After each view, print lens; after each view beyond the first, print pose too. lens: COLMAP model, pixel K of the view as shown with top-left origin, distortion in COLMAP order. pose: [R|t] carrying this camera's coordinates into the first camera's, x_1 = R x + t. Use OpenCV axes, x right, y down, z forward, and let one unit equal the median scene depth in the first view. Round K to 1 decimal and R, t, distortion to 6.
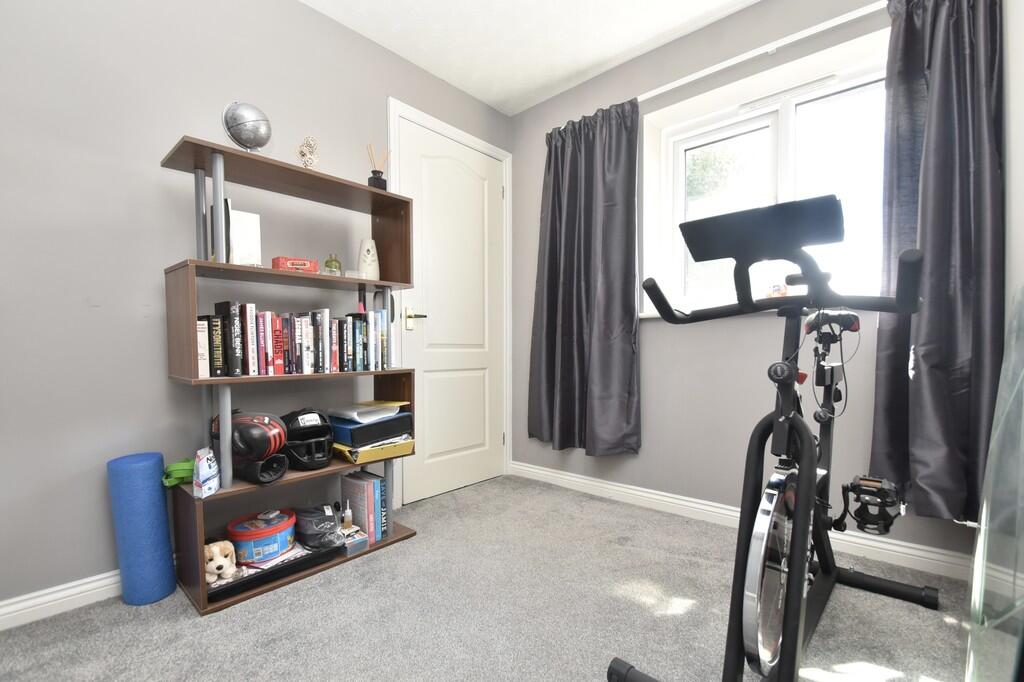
lens RADIAL K [[449.8, 0, 513.3], [0, 449.8, 357.1], [0, 0, 1]] dist [0.000210, -0.000003]
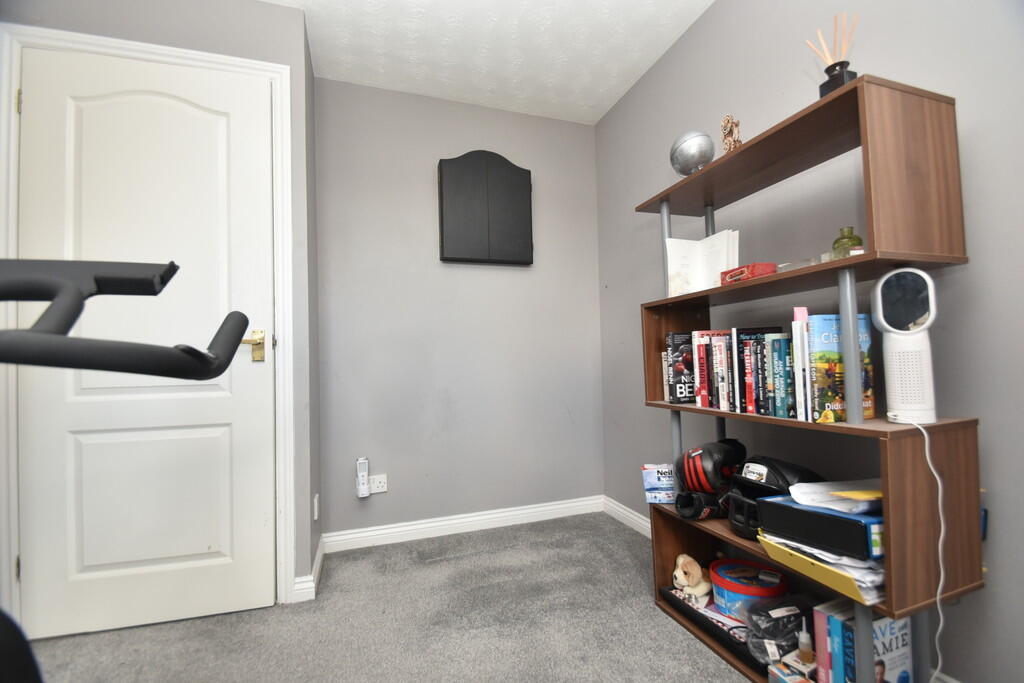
lens RADIAL K [[449.8, 0, 513.3], [0, 449.8, 357.6], [0, 0, 1]] dist [0.000210, -0.000003]
pose [[-0.494651, 0.008536, -0.869050, 0.409113], [0.008551, 0.999951, 0.004954, -0.061301], [0.869050, -0.004980, -0.494700, 1.006227]]
